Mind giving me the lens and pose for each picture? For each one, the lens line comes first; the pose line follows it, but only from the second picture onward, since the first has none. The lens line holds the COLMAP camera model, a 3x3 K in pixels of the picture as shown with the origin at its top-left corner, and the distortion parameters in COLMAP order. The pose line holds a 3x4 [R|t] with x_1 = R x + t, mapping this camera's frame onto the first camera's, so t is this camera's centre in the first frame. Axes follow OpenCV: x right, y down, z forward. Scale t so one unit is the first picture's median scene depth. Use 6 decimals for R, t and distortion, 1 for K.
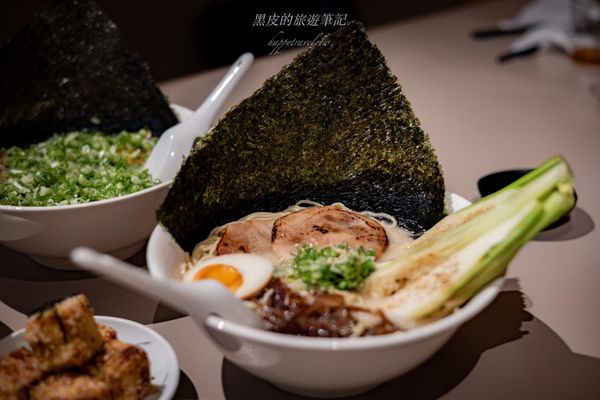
lens RADIAL K [[842.2, 0, 300.3], [0, 842.2, 200.1], [0, 0, 1]] dist [-0.071747, 0.000000]
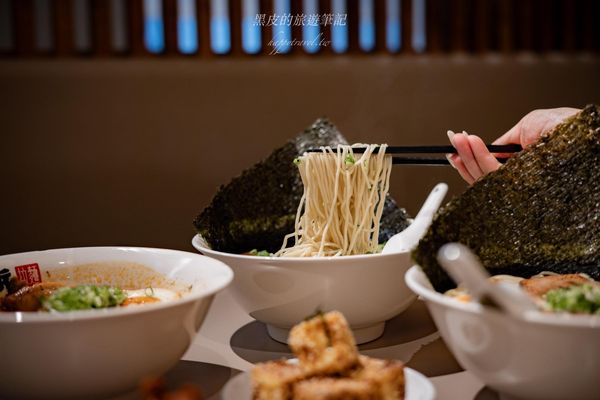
lens RADIAL K [[842.2, 0, 299.6], [0, 842.2, 199.8], [0, 0, 1]] dist [-0.071747, 0.000000]
pose [[0.977326, 0.003020, -0.211718, -0.077238], [-0.070782, 0.947036, -0.313231, 0.268981], [0.199558, 0.321114, 0.925777, -0.036997]]
